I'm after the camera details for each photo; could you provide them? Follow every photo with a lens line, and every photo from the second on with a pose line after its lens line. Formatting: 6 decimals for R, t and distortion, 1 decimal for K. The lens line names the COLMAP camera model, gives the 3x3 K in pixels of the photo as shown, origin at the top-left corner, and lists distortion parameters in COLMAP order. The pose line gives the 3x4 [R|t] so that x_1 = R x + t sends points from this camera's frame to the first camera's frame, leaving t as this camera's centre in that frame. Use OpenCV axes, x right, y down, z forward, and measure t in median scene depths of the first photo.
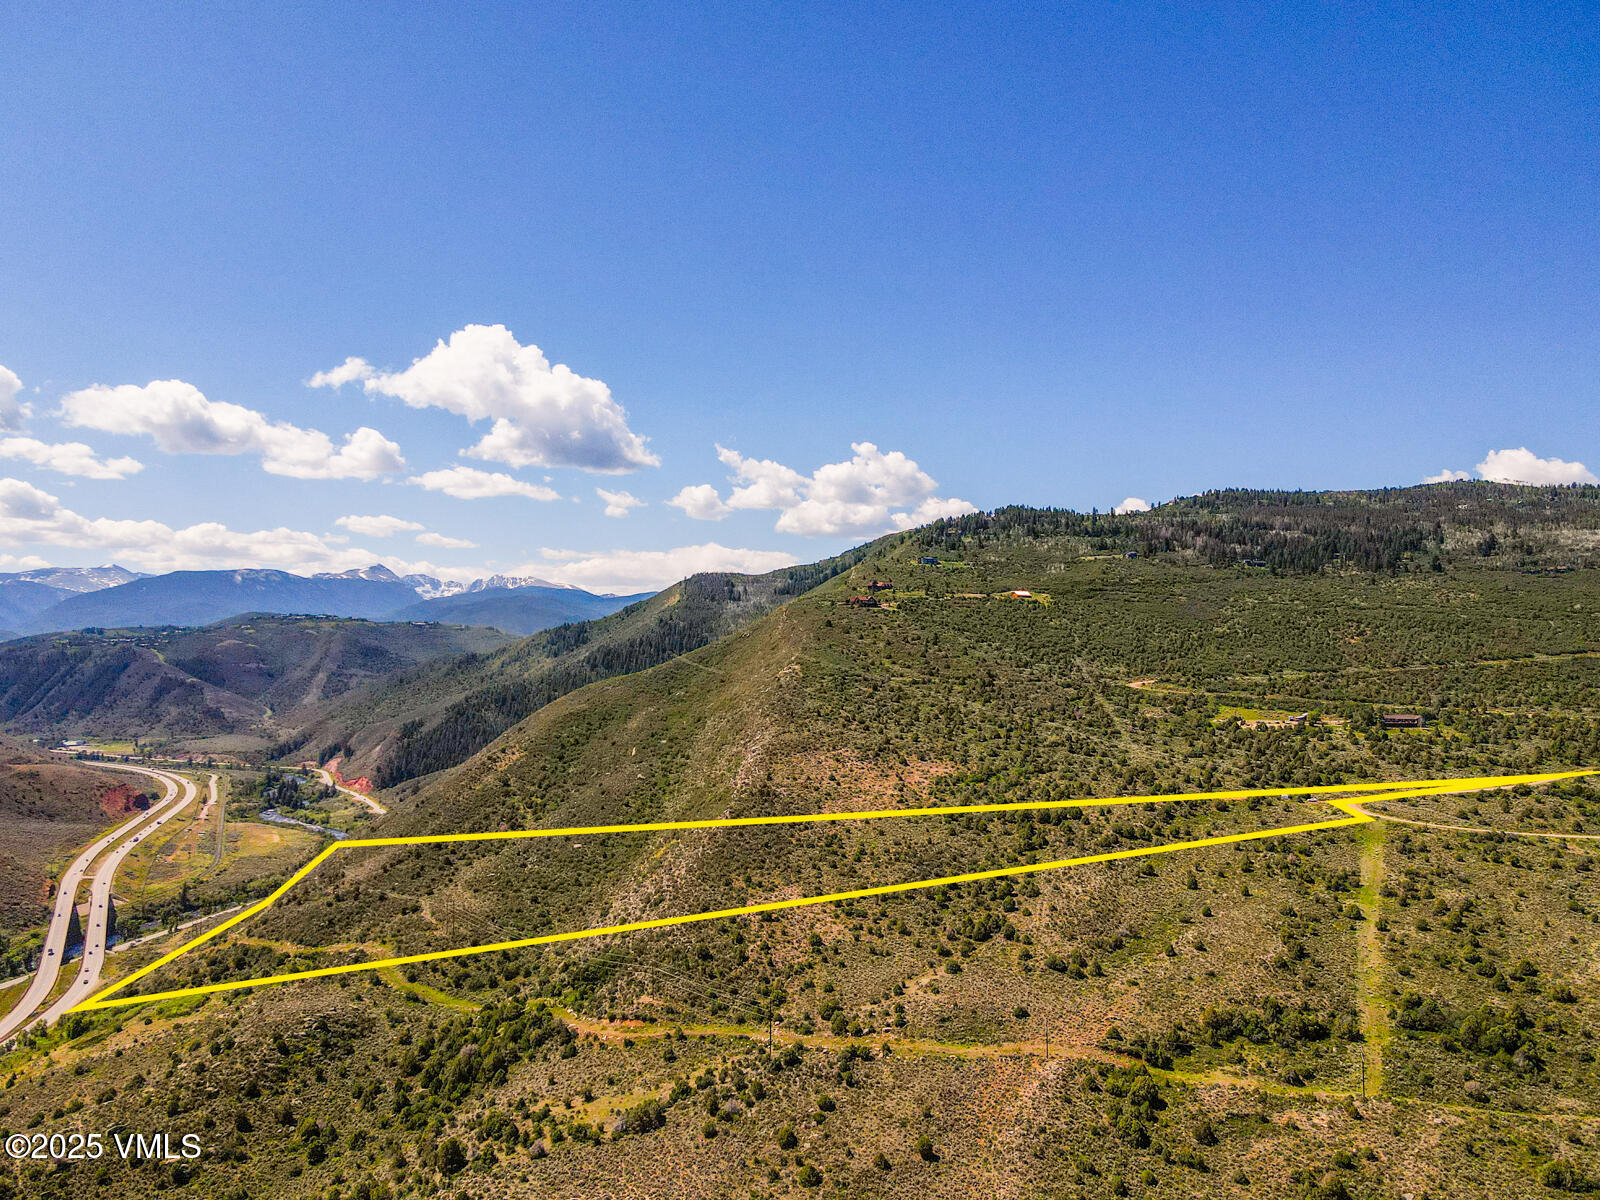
lens RADIAL K [[1184.7, 0, 800.0], [0, 1184.7, 600.0], [0, 0, 1]] dist [-0.009171, 0.060185]
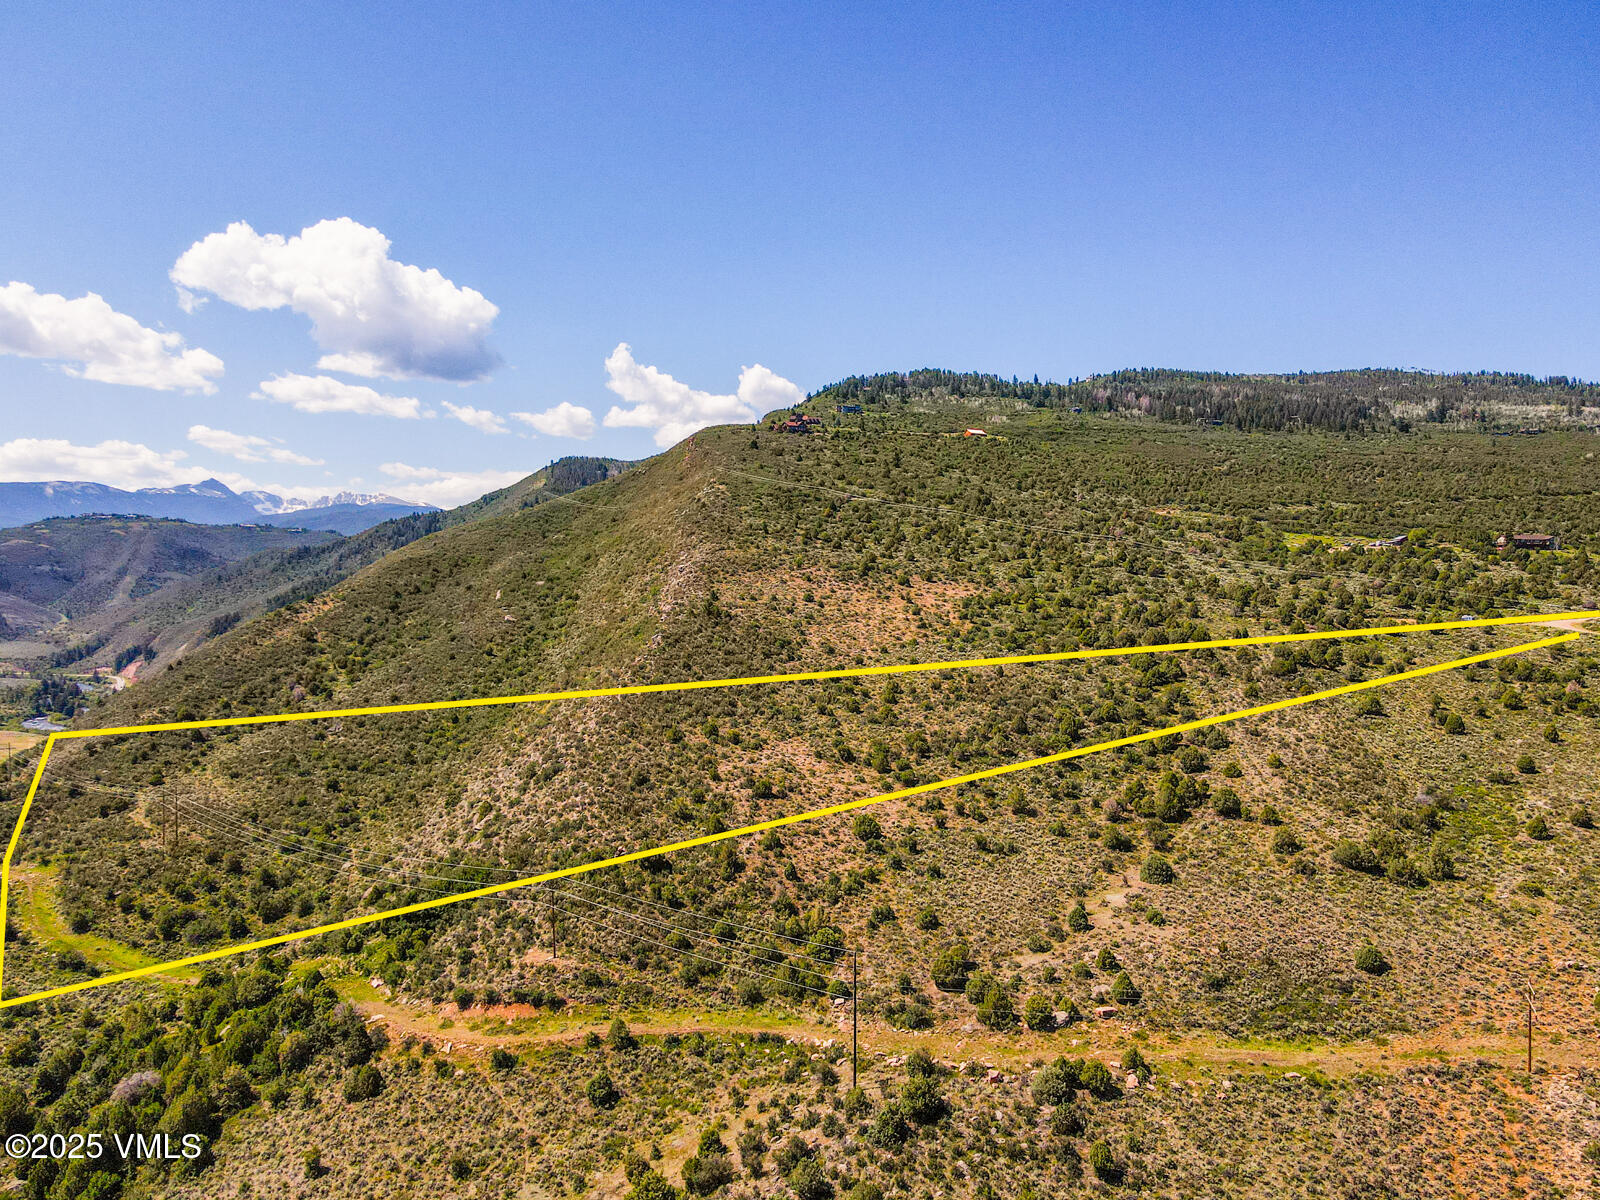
lens RADIAL K [[1182.4, 0, 800.0], [0, 1182.4, 600.0], [0, 0, 1]] dist [0.012543, 0.010084]
pose [[0.993448, -0.003443, 0.114234, -0.044818], [-0.003883, 0.997952, 0.063851, 0.092379], [-0.114220, -0.063877, 0.991400, 0.296617]]
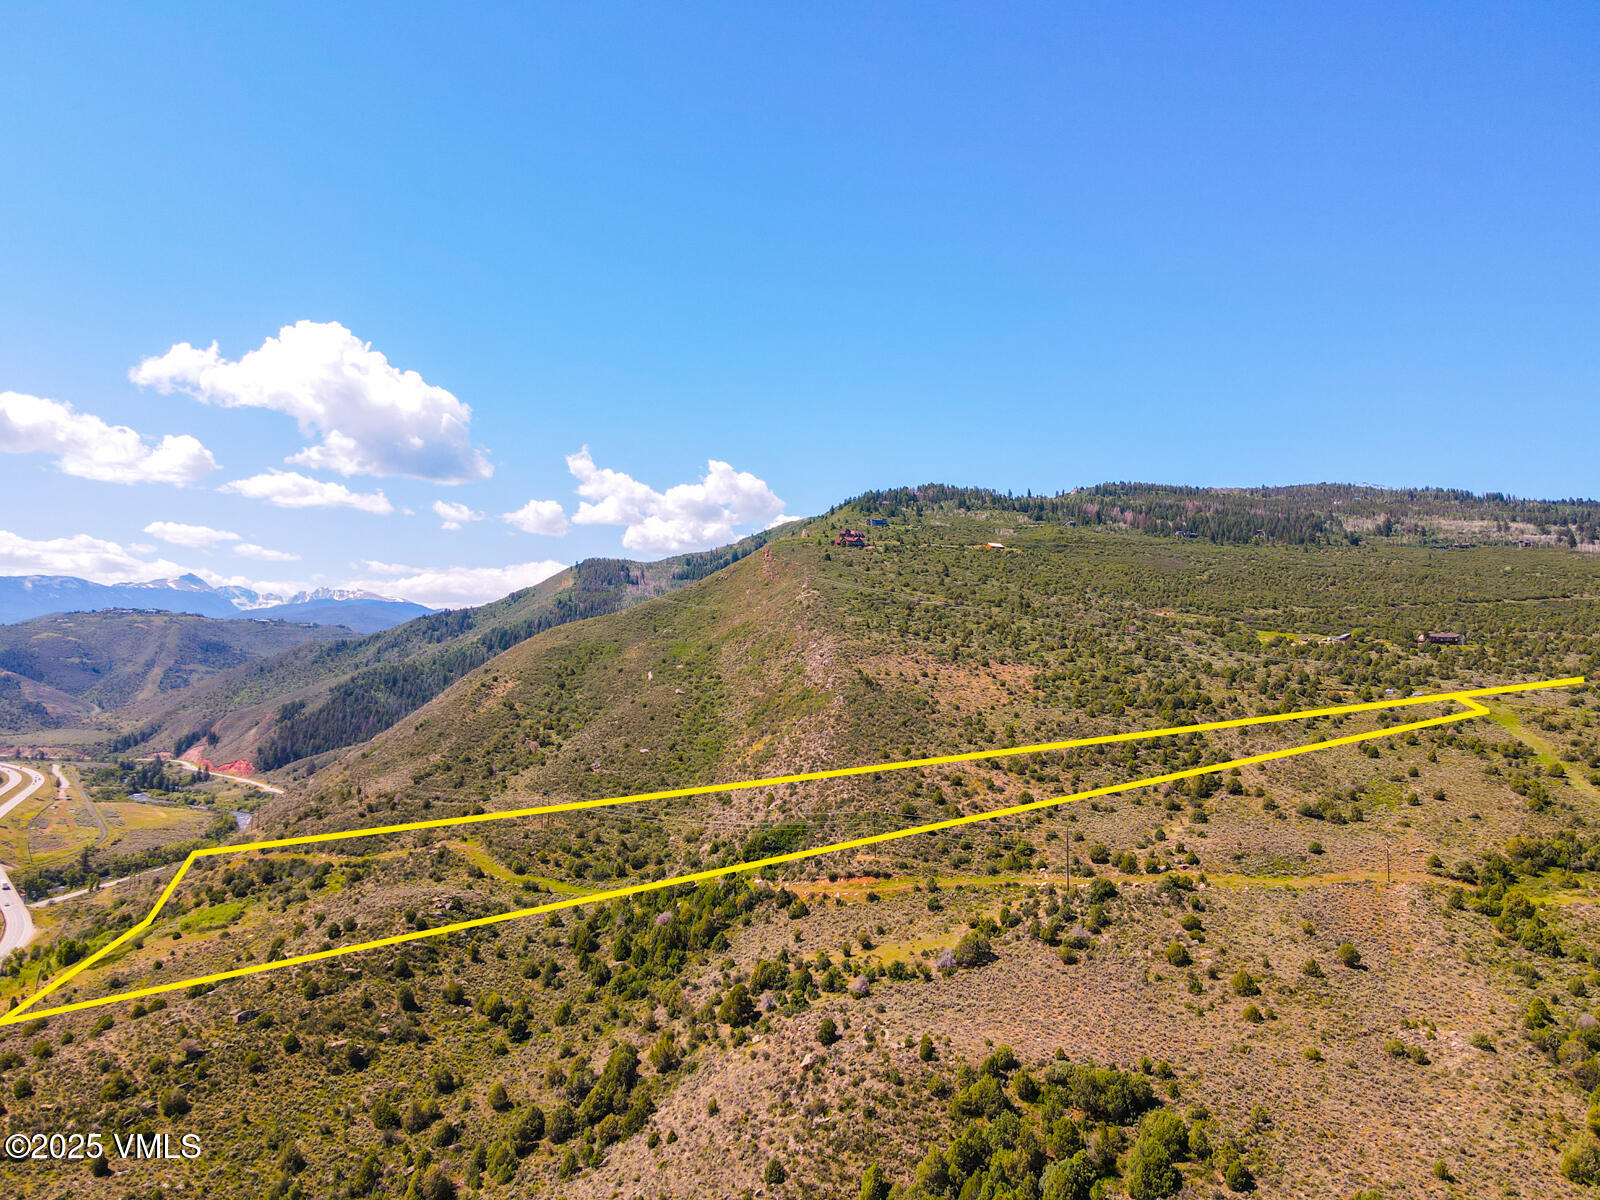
lens RADIAL K [[1182.4, 0, 800.0], [0, 1182.4, 600.0], [0, 0, 1]] dist [0.012543, 0.010084]
pose [[0.990389, 0.012222, 0.137768, -0.166463], [-0.009716, 0.999775, -0.018846, 0.093543], [-0.137968, 0.017327, 0.990285, 0.085936]]
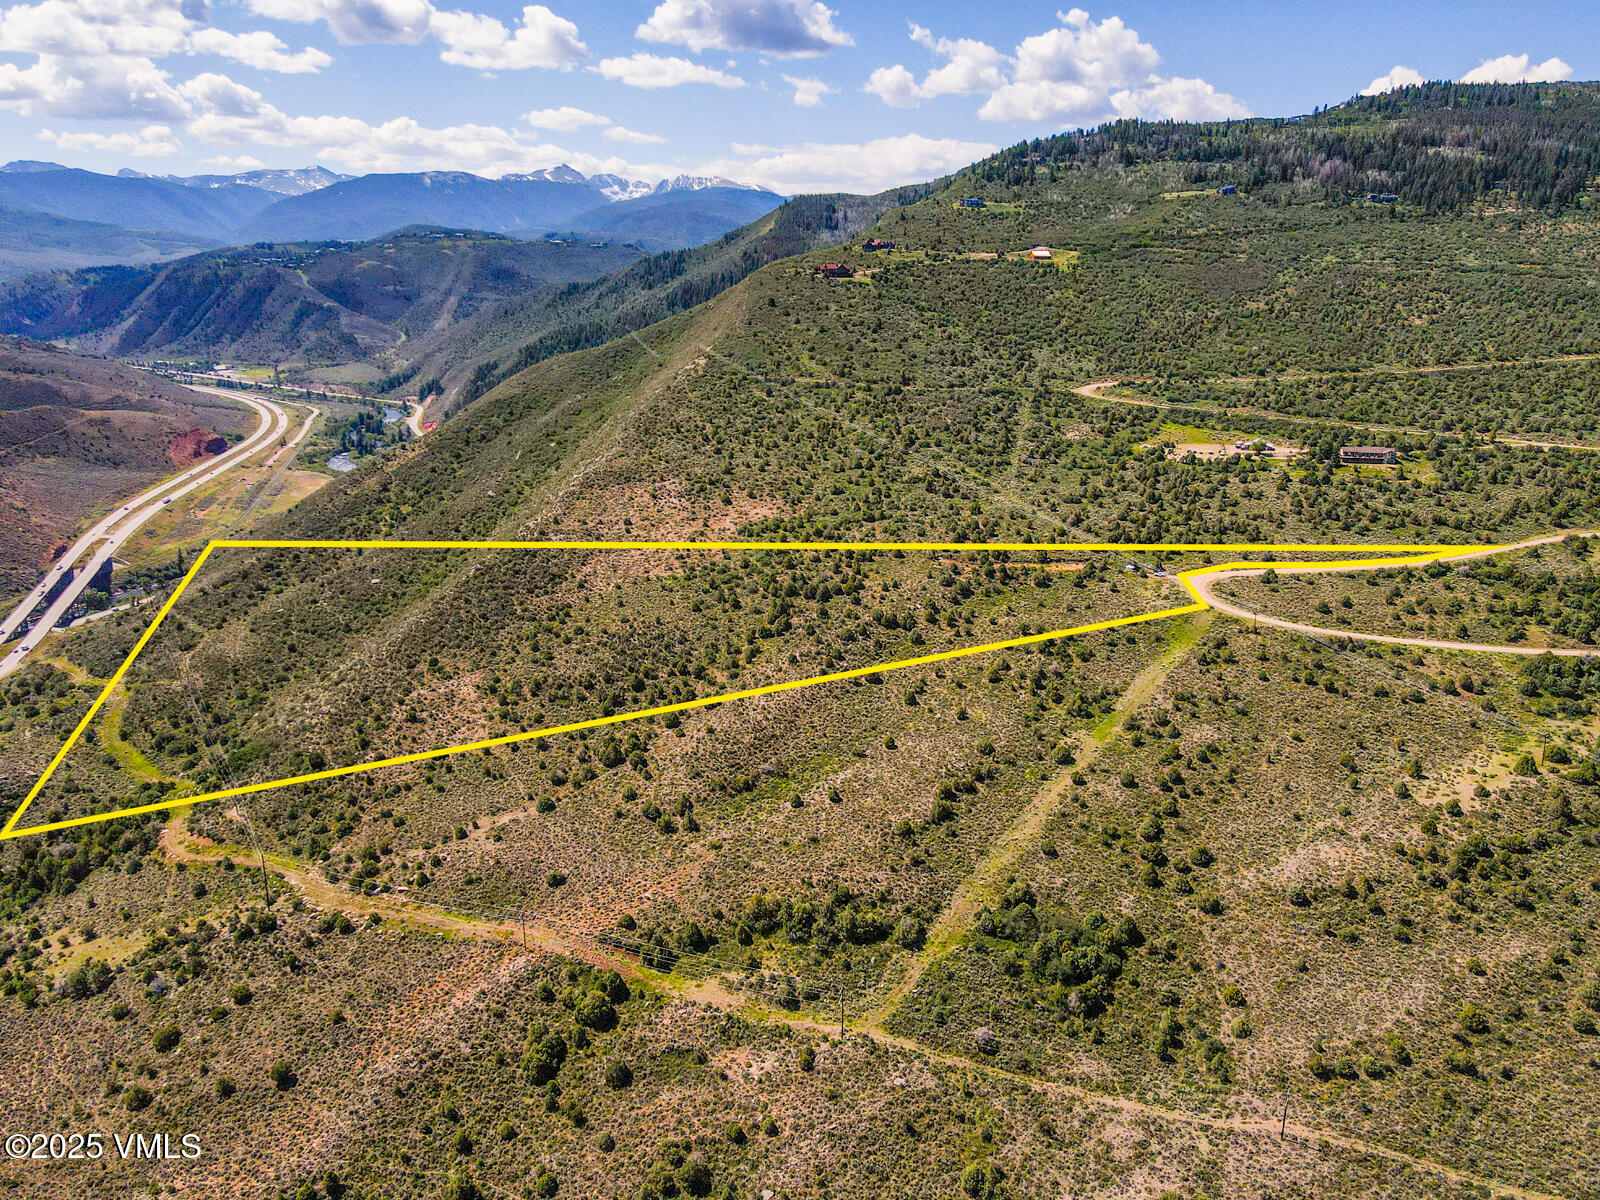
lens RADIAL K [[1184.7, 0, 800.0], [0, 1184.7, 600.0], [0, 0, 1]] dist [-0.009171, 0.060185]
pose [[0.985884, 0.047790, -0.160464, 0.257581], [0.006477, 0.946795, 0.321771, -0.070209], [0.167304, -0.318268, 0.933121, 0.137232]]
